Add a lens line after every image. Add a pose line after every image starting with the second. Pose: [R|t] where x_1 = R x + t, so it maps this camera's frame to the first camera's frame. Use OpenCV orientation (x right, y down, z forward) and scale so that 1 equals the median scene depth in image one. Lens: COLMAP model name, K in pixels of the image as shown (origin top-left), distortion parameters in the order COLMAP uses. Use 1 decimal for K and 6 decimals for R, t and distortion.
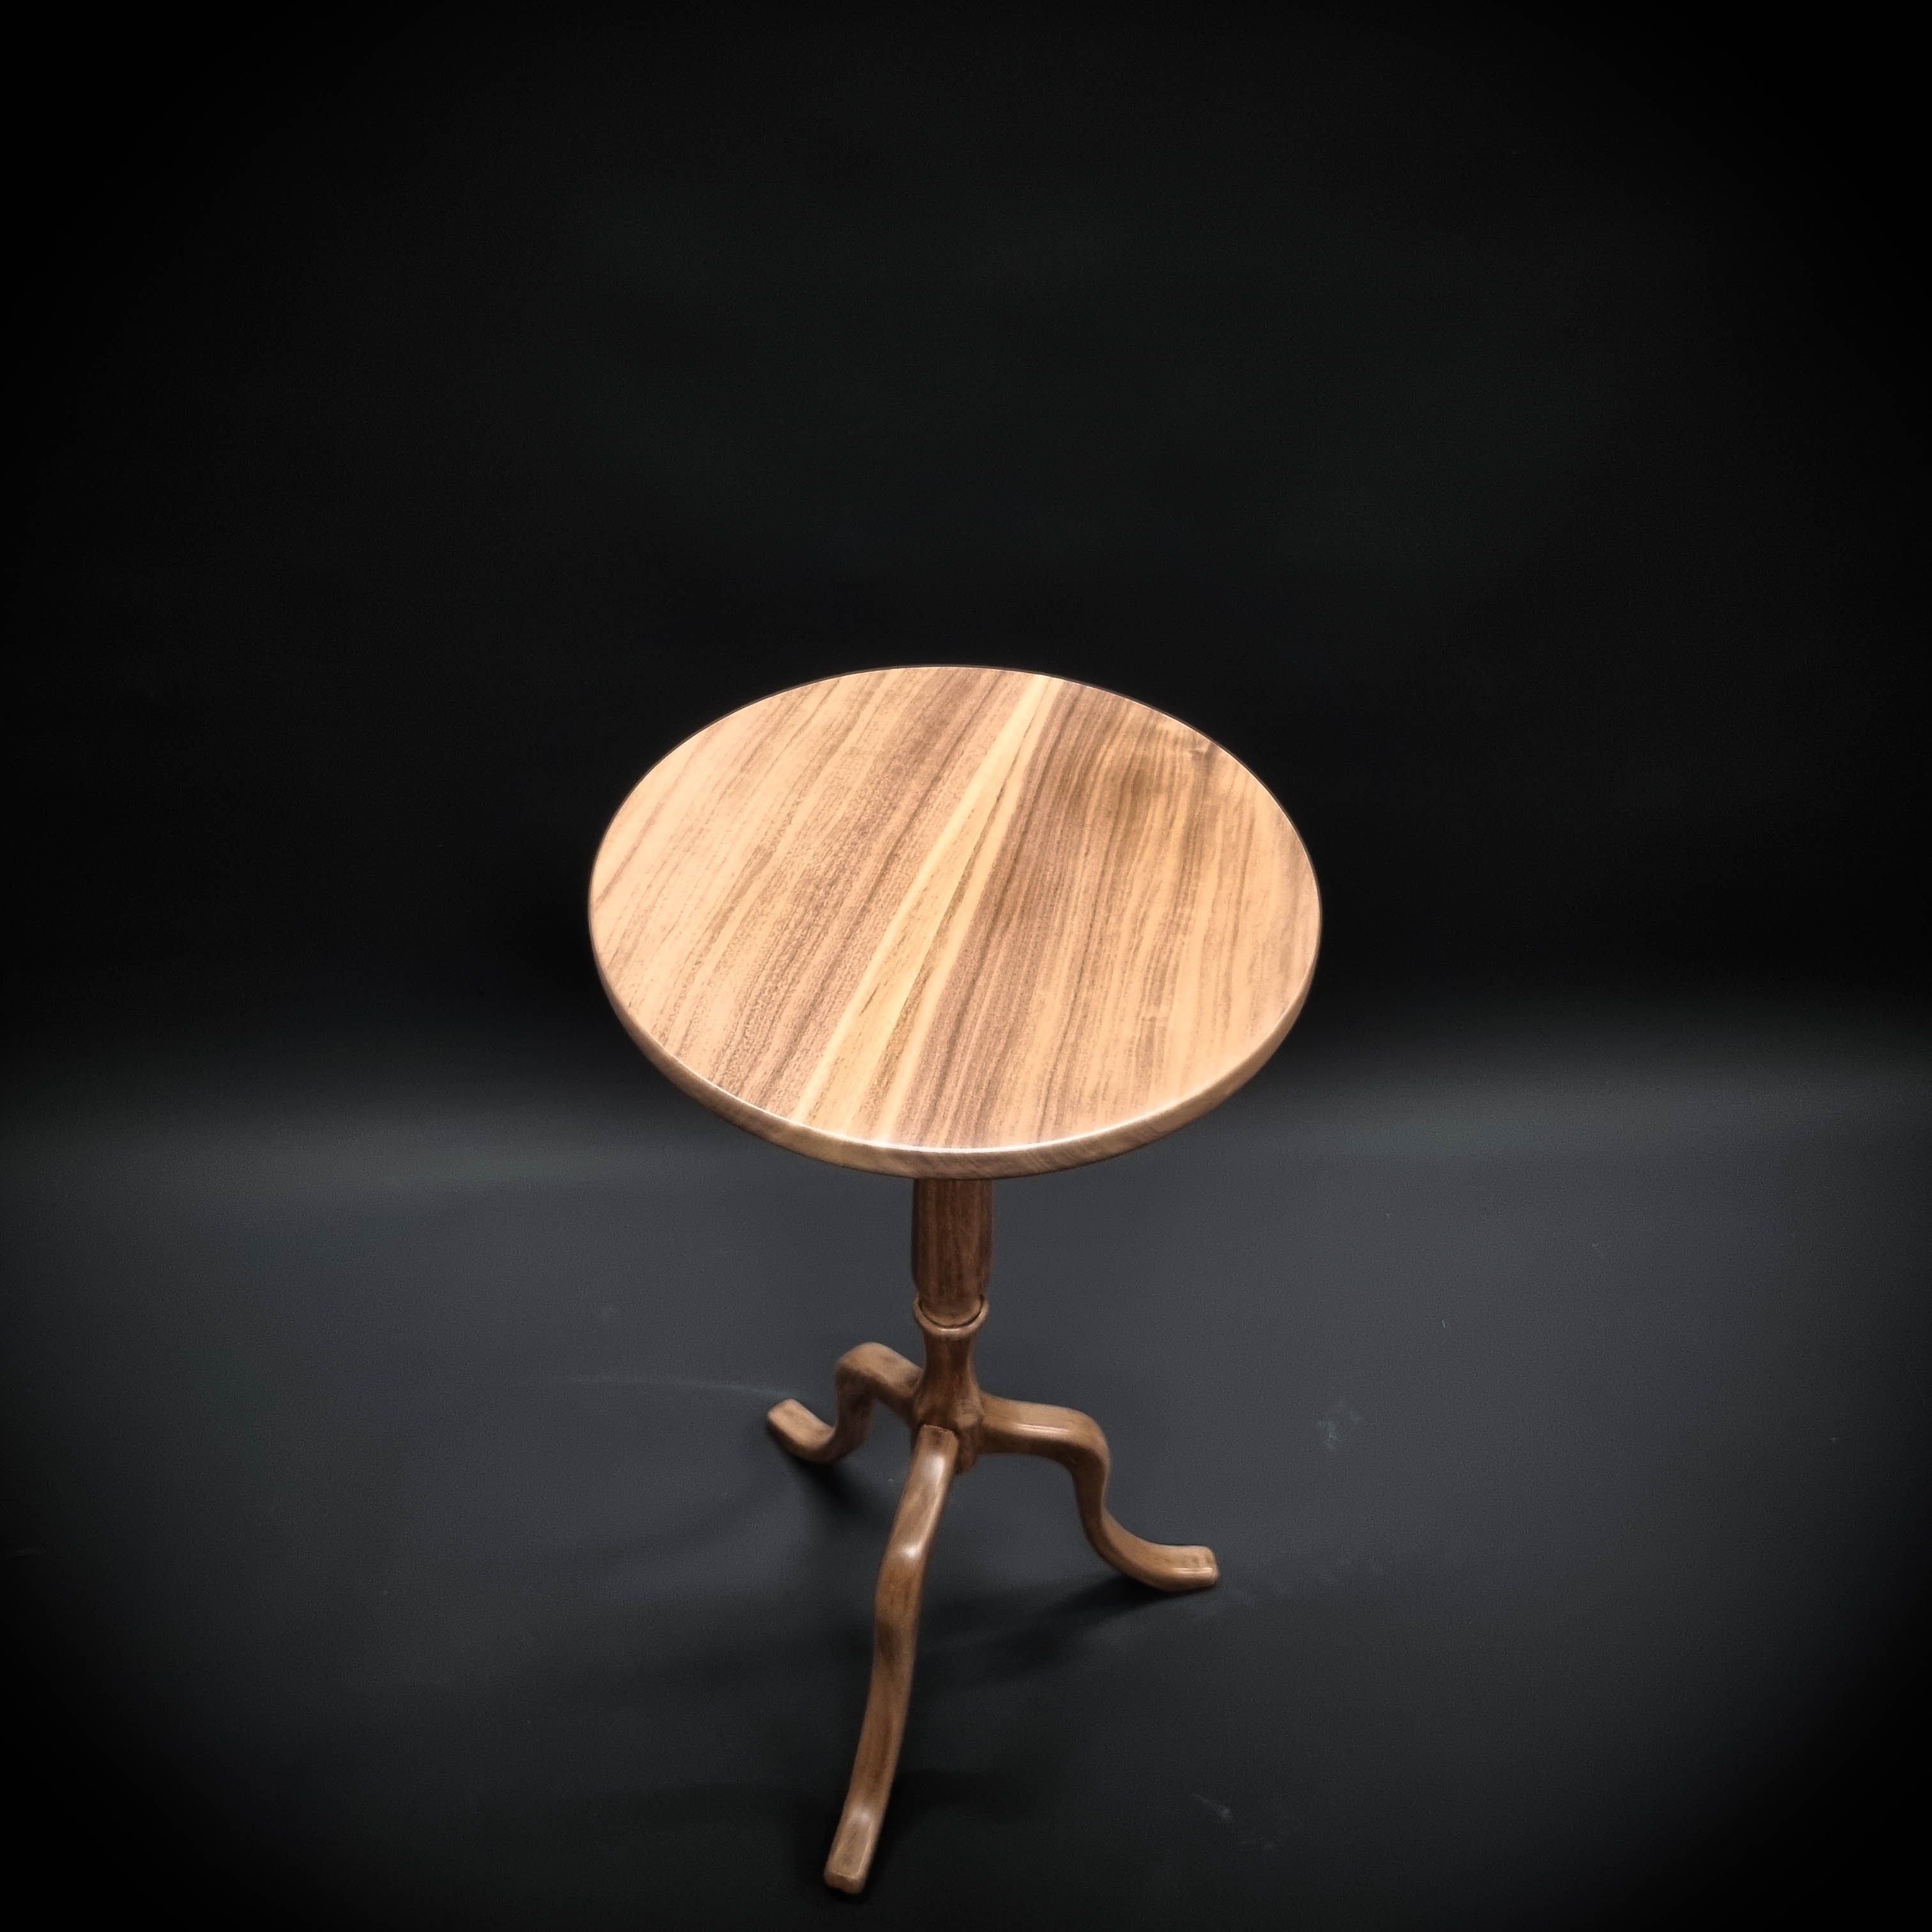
lens RADIAL K [[1944.5, 0, 972.7], [0, 1944.5, 977.2], [0, 0, 1]] dist [0.029044, 0.000000]
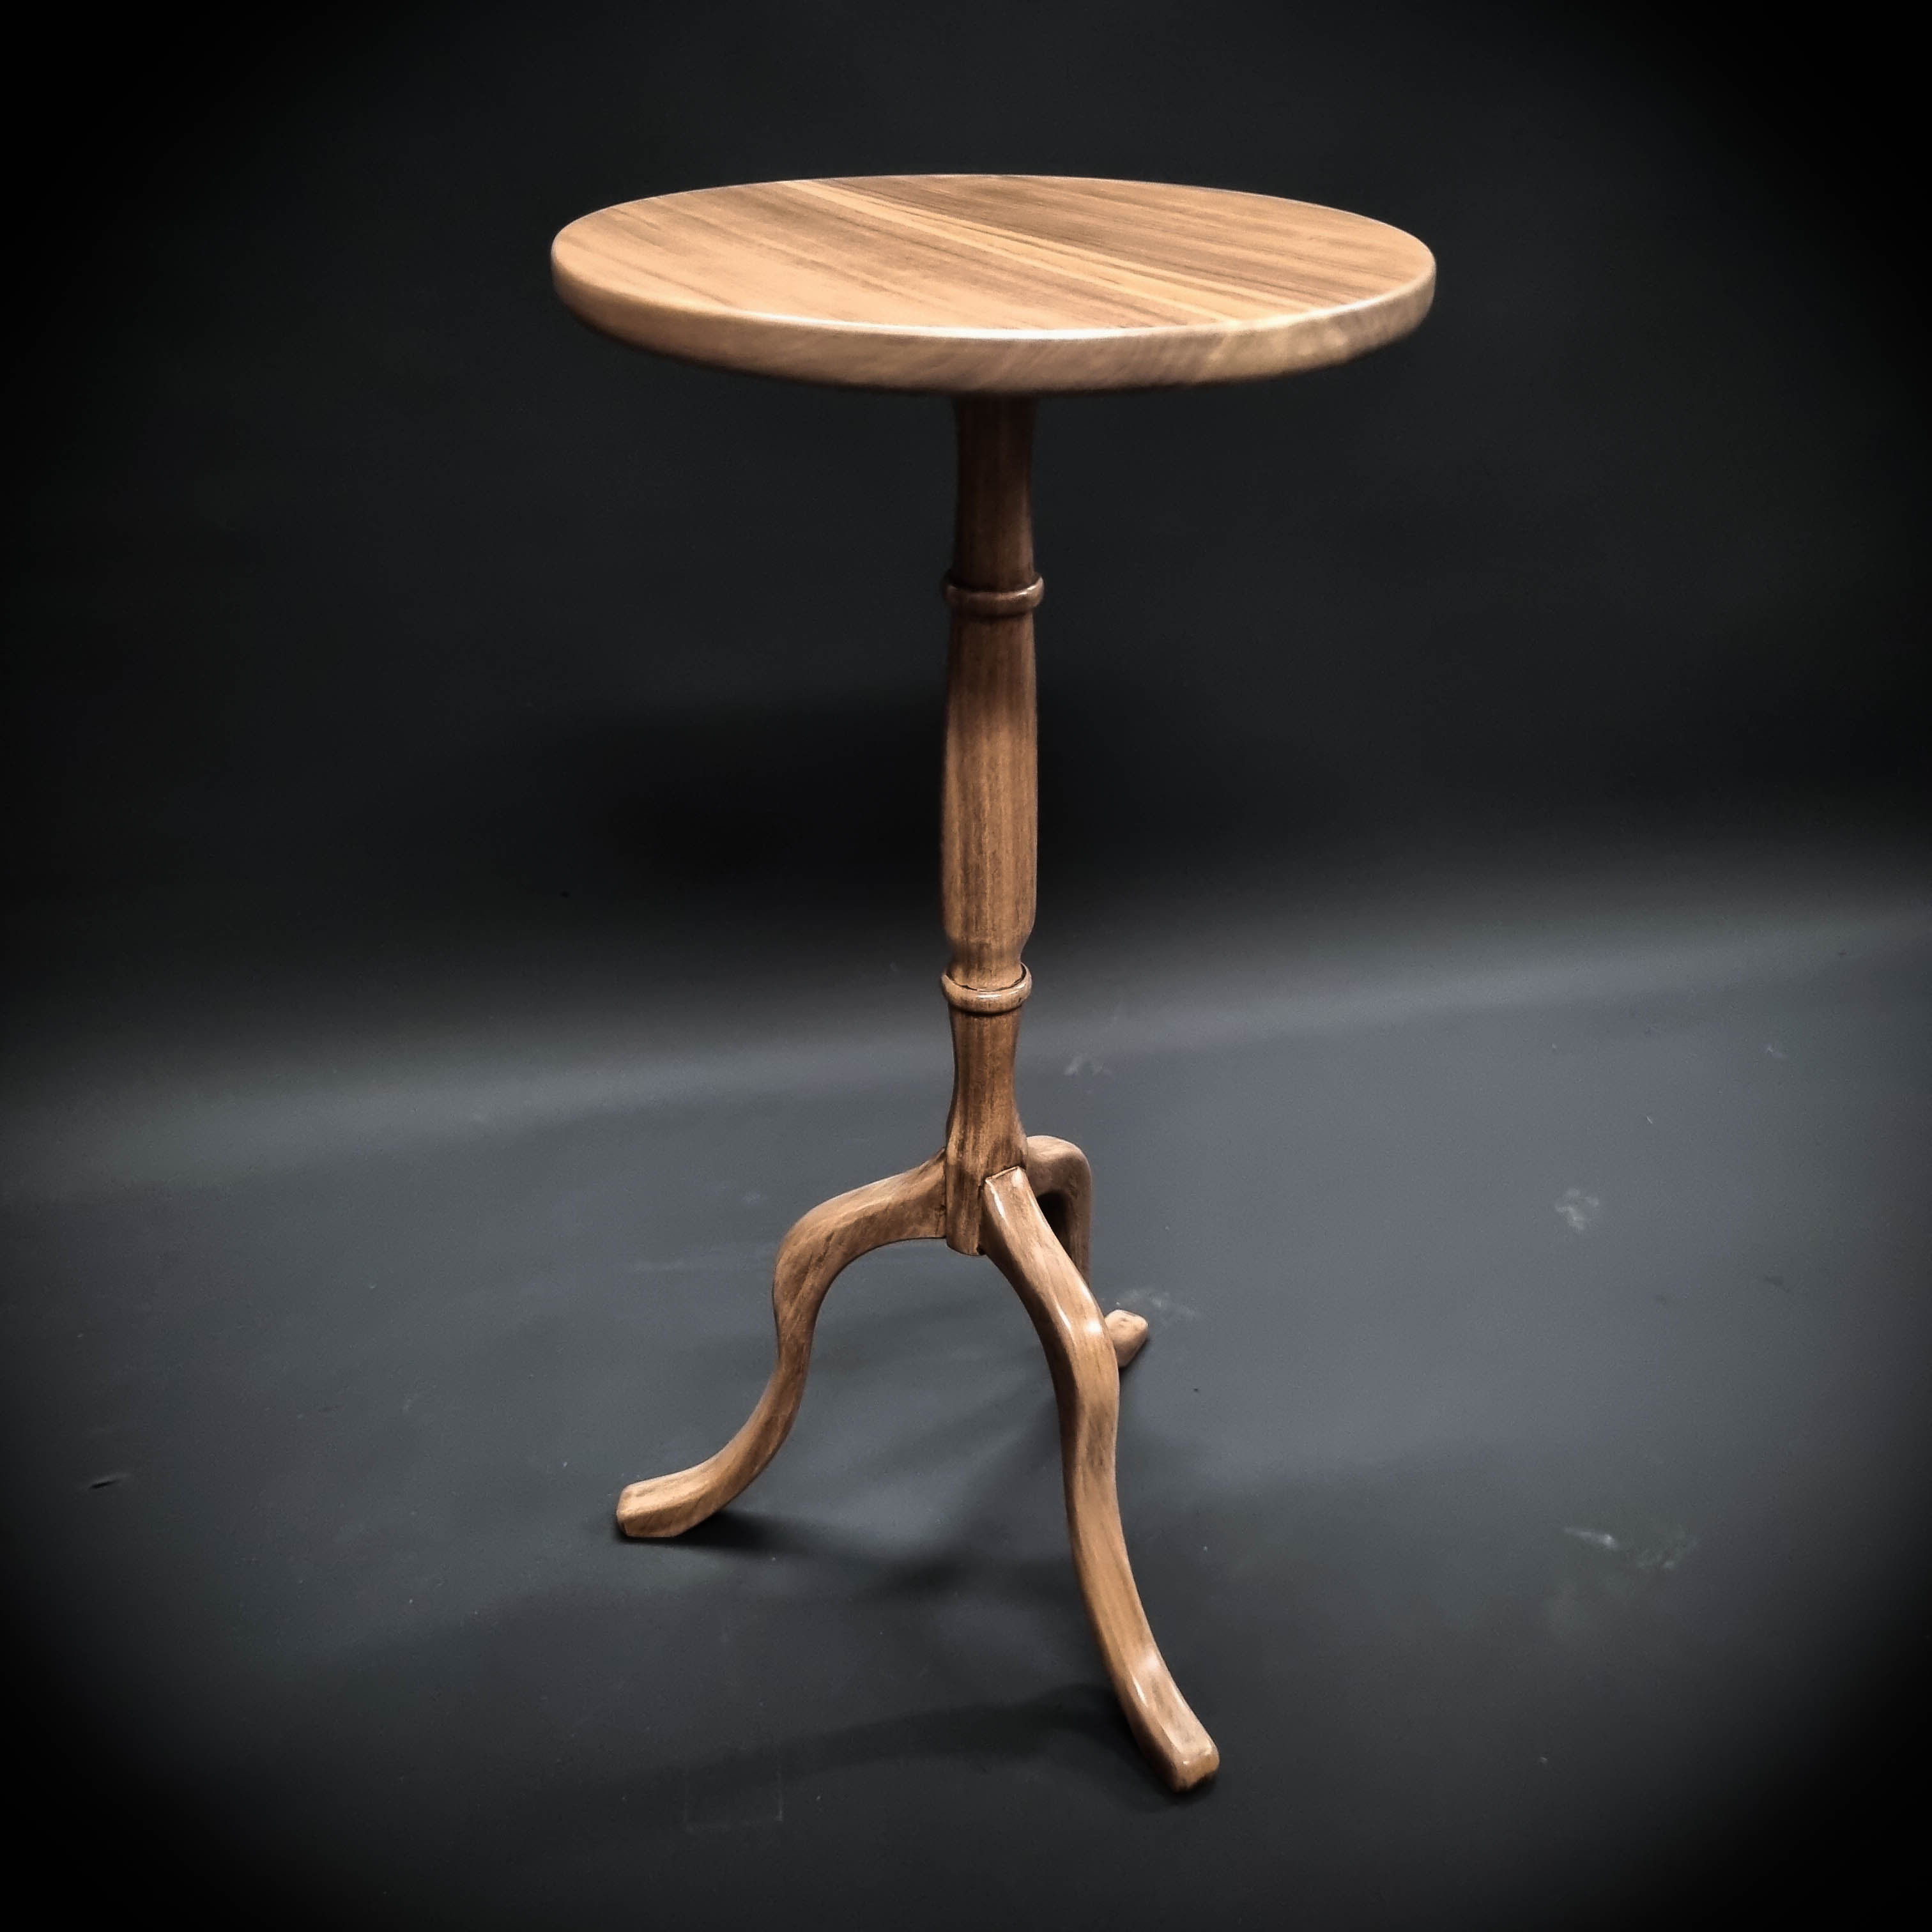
lens RADIAL K [[1944.5, 0, 975.6], [0, 1944.5, 979.8], [0, 0, 1]] dist [0.029044, 0.000000]
pose [[0.641932, -0.398929, 0.654812, -0.655755], [0.537955, 0.842859, -0.013881, 0.212828], [-0.546377, 0.361170, 0.755665, 0.461327]]
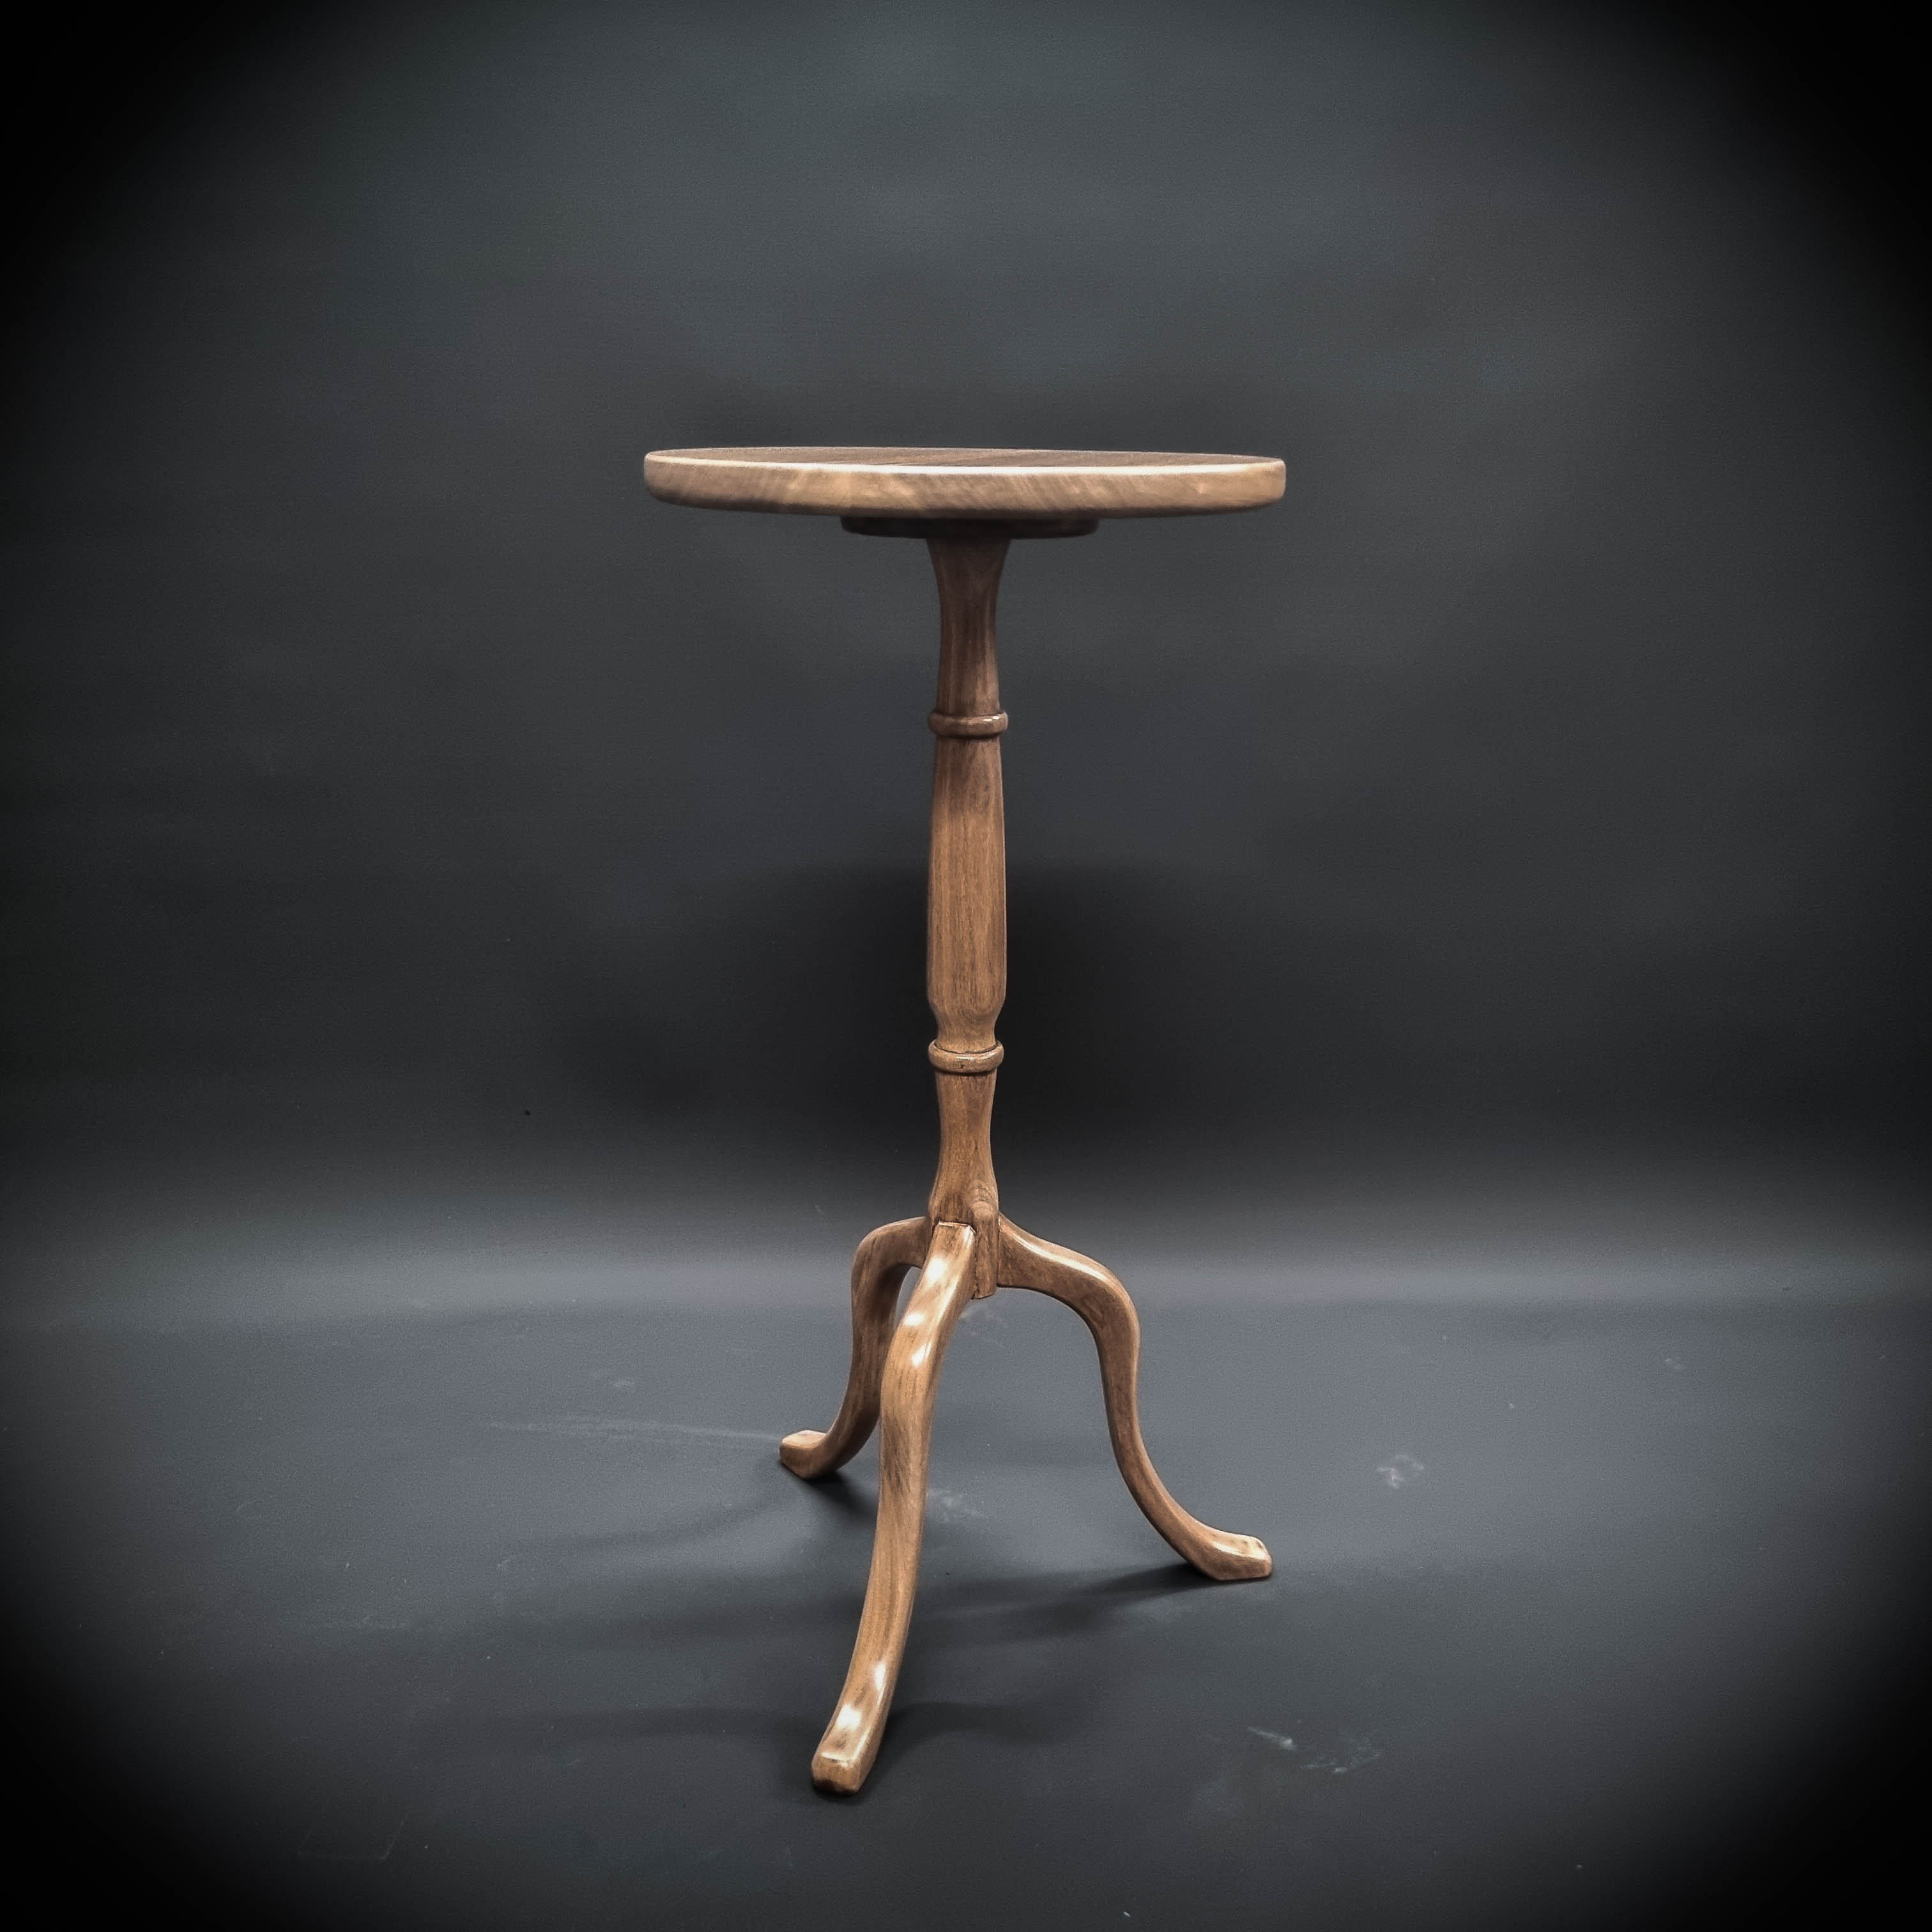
lens RADIAL K [[1944.5, 0, 982.0], [0, 1944.5, 979.5], [0, 0, 1]] dist [0.029044, 0.000000]
pose [[0.999385, -0.005358, -0.034668, 0.037728], [-0.011420, 0.884734, -0.465956, 0.718744], [0.033169, 0.466065, 0.884128, 0.121322]]
